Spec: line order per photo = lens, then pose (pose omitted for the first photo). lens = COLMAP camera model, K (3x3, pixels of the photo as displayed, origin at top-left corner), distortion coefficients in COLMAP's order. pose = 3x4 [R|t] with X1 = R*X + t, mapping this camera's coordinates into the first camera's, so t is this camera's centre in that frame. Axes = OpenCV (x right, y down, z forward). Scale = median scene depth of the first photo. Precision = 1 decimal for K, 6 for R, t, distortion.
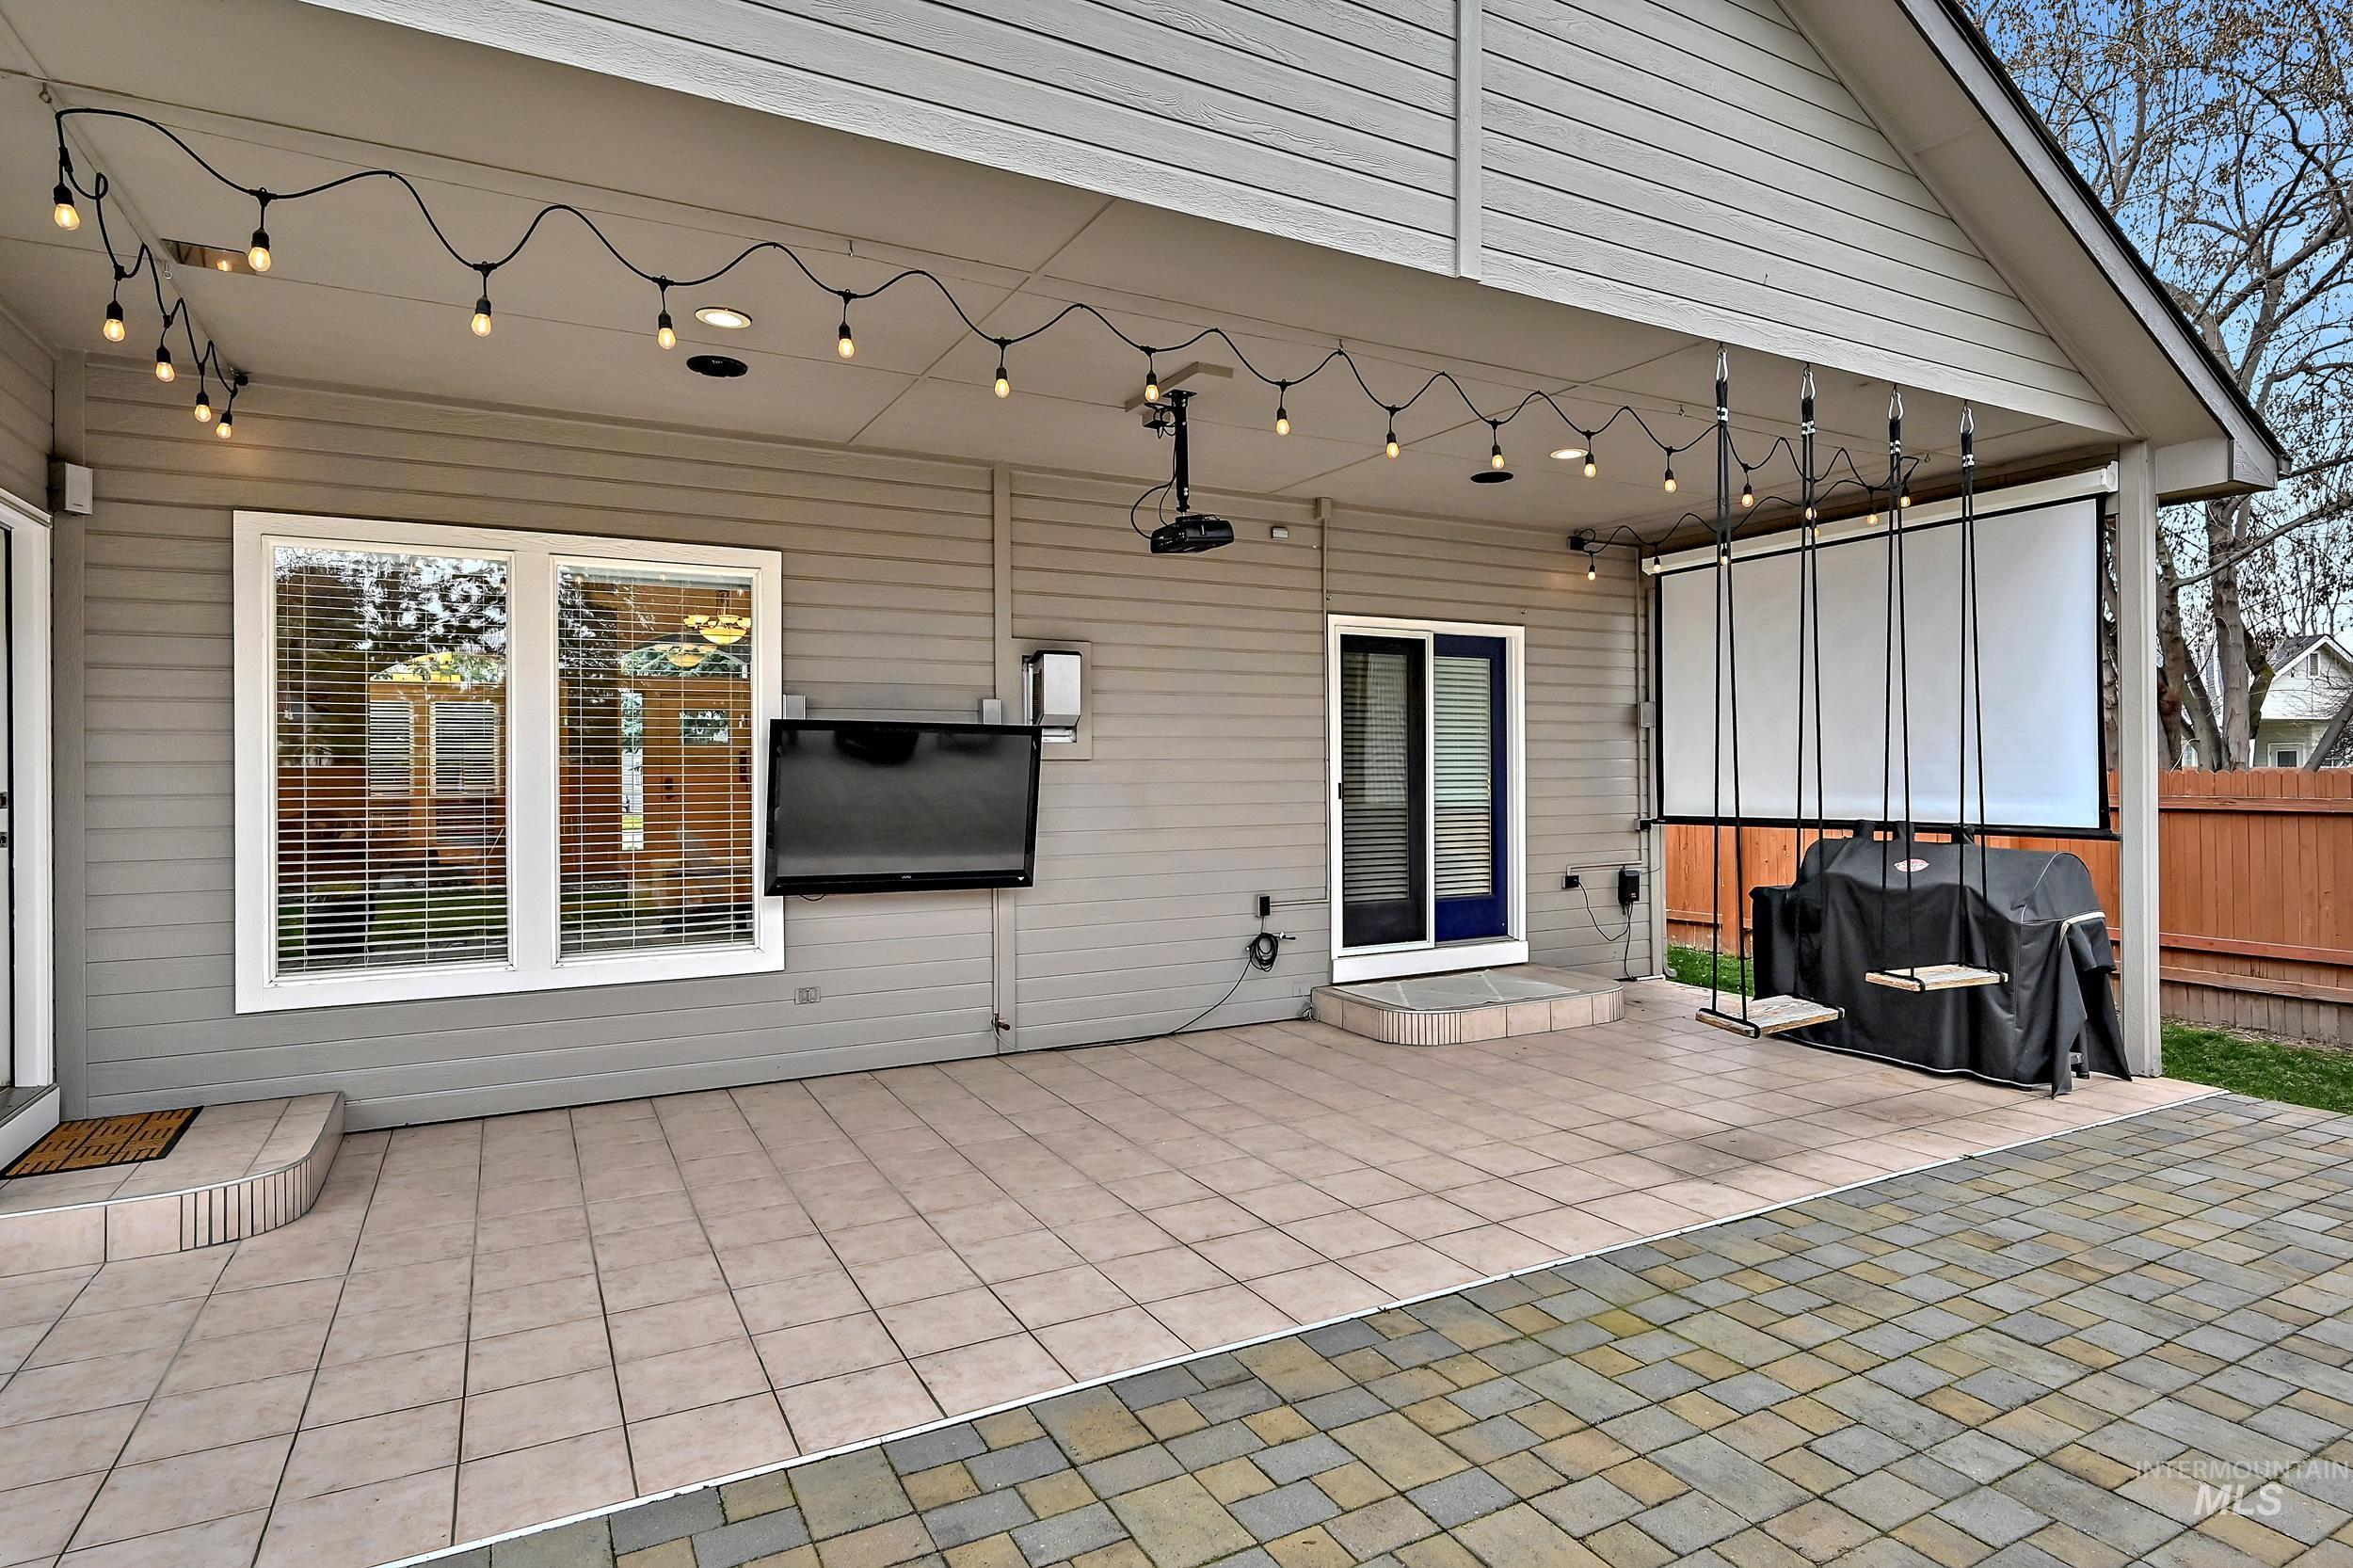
lens RADIAL K [[1246.7, 0, 1169.0], [0, 1246.7, 749.5], [0, 0, 1]] dist [-0.008275, 0.001302]
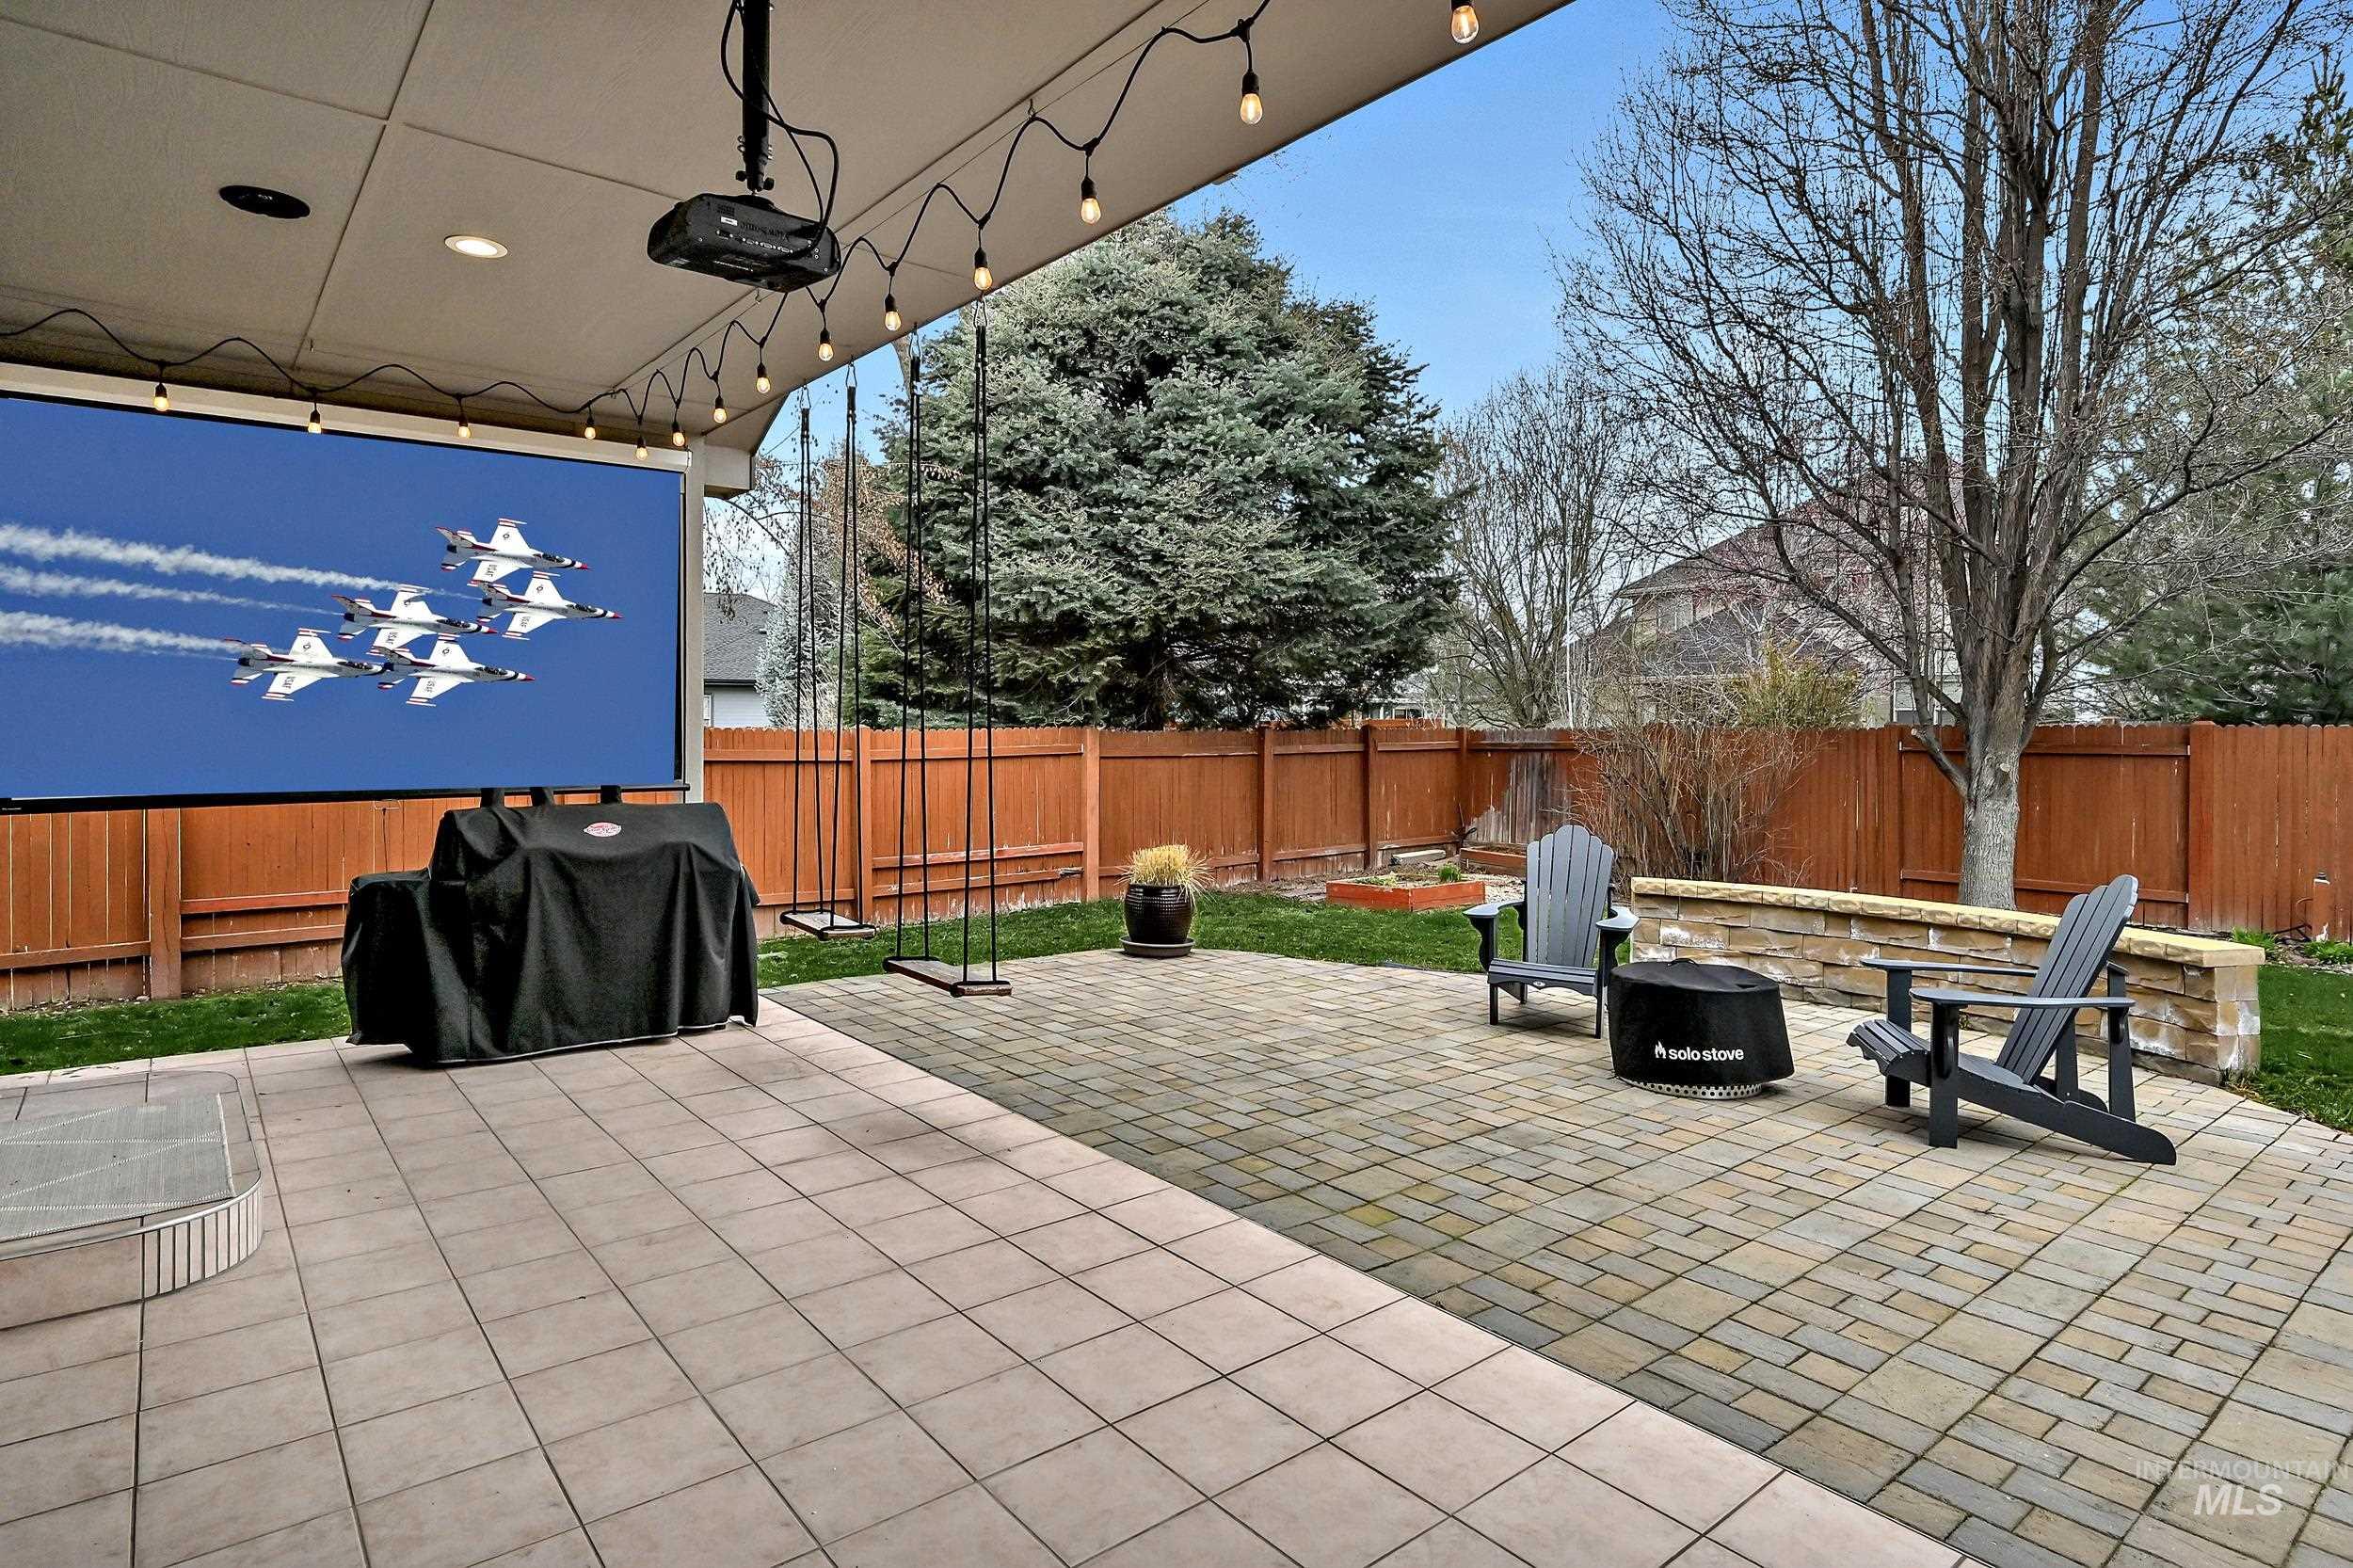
lens RADIAL K [[1246.7, 0, 1169.0], [0, 1246.7, 749.5], [0, 0, 1]] dist [-0.008275, 0.001302]
pose [[-0.180291, -0.022423, 0.983358, -0.629151], [-0.019836, 0.999620, 0.019157, 0.011097], [-0.983413, -0.016052, -0.180667, 1.214684]]
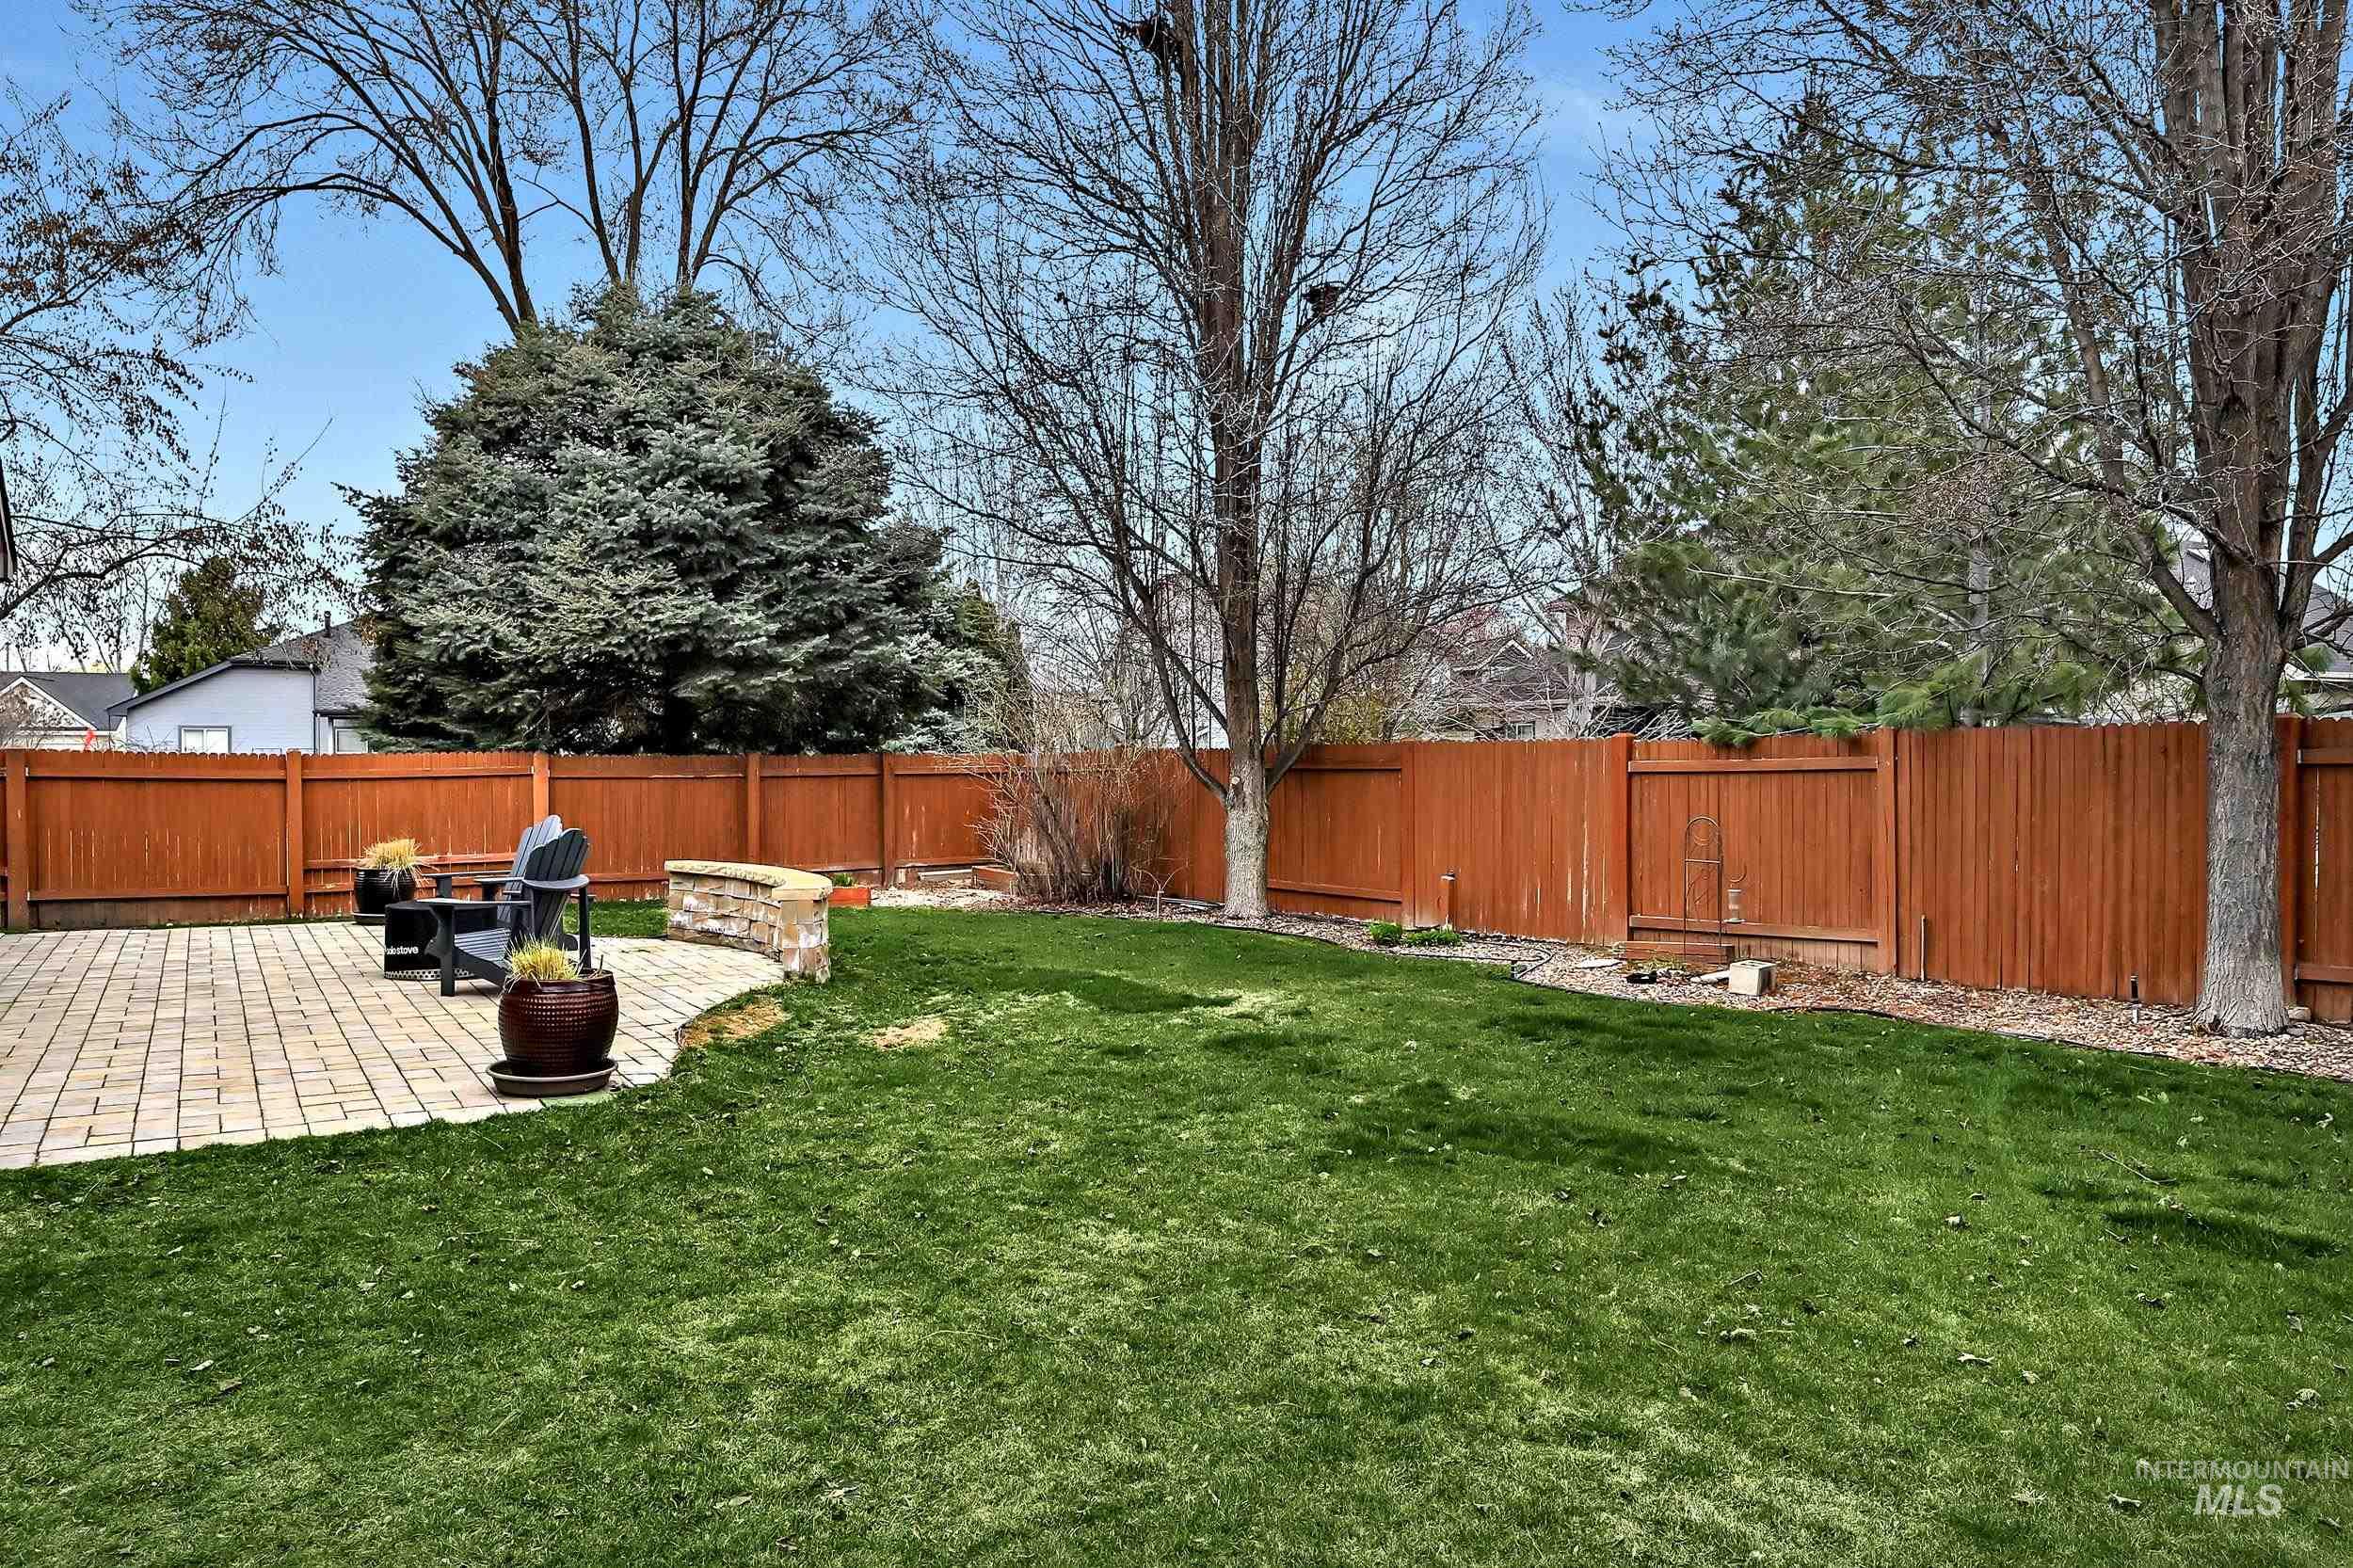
lens RADIAL K [[1533.2, 0, 1176.5], [0, 1533.2, 784.0], [0, 0, 1]] dist [0.001666, -0.000533]
pose [[-0.062948, -0.014679, 0.997909, -2.030537], [-0.013813, 0.999809, 0.013835, 0.025622], [-0.997921, -0.012914, -0.063139, -0.715806]]
